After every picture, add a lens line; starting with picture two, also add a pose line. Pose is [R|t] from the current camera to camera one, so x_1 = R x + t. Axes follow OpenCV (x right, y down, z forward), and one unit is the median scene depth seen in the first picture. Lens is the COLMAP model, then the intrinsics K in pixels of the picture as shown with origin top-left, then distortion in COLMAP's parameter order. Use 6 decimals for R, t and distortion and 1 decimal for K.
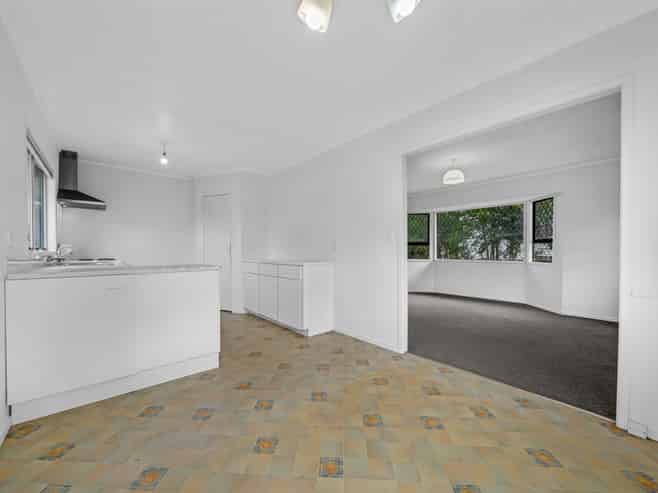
lens RADIAL K [[268.7, 0, 329.4], [0, 268.7, 248.8], [0, 0, 1]] dist [-0.001824, -0.000259]
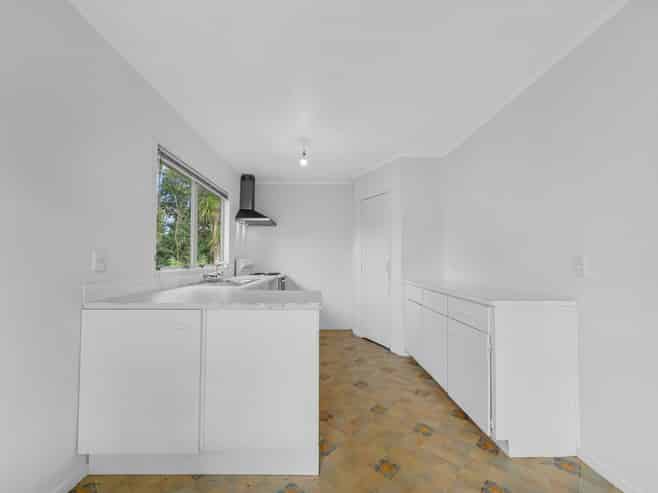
lens RADIAL K [[268.7, 0, 331.3], [0, 268.7, 249.9], [0, 0, 1]] dist [-0.001824, -0.000259]
pose [[0.751347, -0.018100, -0.659659, 0.005340], [0.001960, 0.999681, -0.025197, -0.027362], [0.659904, 0.017639, 0.751143, 0.411133]]
